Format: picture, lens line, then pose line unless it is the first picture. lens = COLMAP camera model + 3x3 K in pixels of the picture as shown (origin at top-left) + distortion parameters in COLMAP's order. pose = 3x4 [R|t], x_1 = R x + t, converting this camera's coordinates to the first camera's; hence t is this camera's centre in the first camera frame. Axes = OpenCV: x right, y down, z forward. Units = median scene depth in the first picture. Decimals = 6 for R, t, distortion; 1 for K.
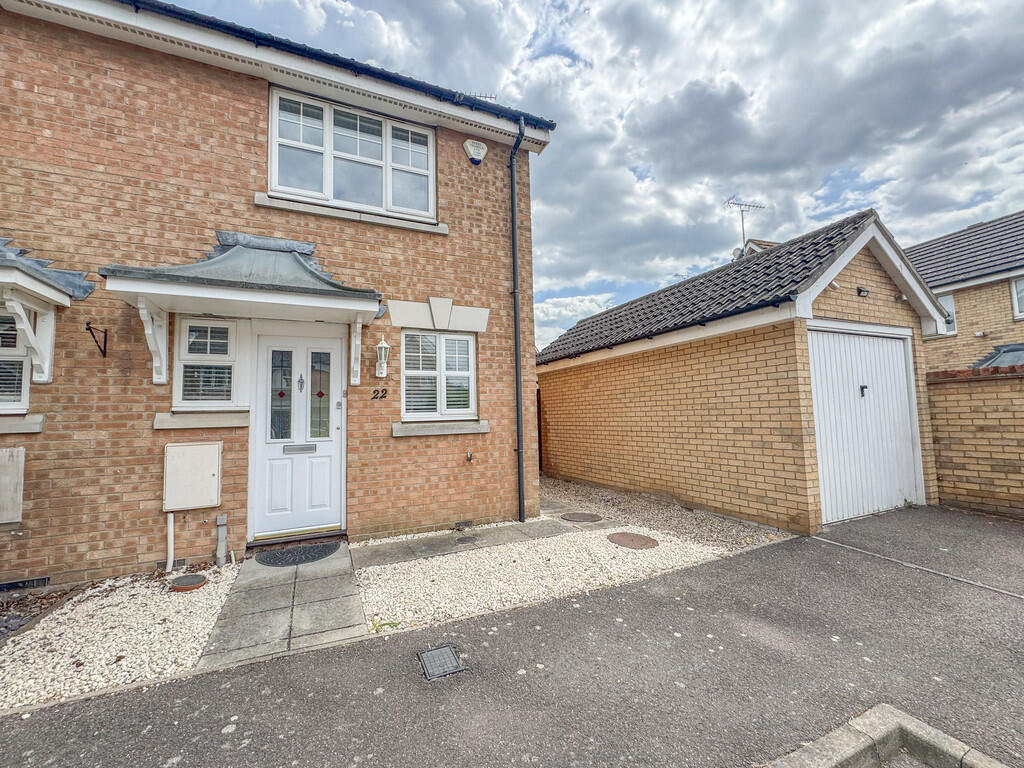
lens RADIAL K [[423.3, 0, 512.0], [0, 423.3, 384.0], [0, 0, 1]] dist [-0.000883, -0.000248]
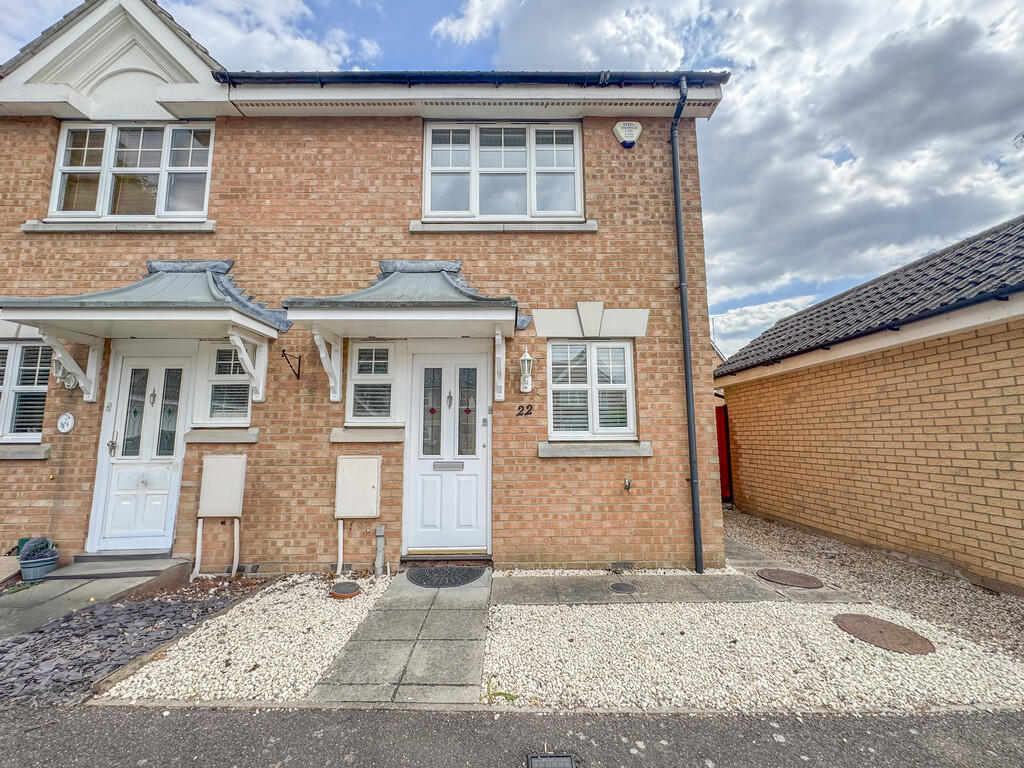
lens RADIAL K [[413.9, 0, 512.0], [0, 413.9, 384.0], [0, 0, 1]] dist [-0.001936, -0.000166]
pose [[0.910365, -0.030983, -0.412645, 0.039124], [0.012390, 0.998787, -0.047658, 0.009037], [0.413621, 0.038274, 0.909644, 0.162908]]
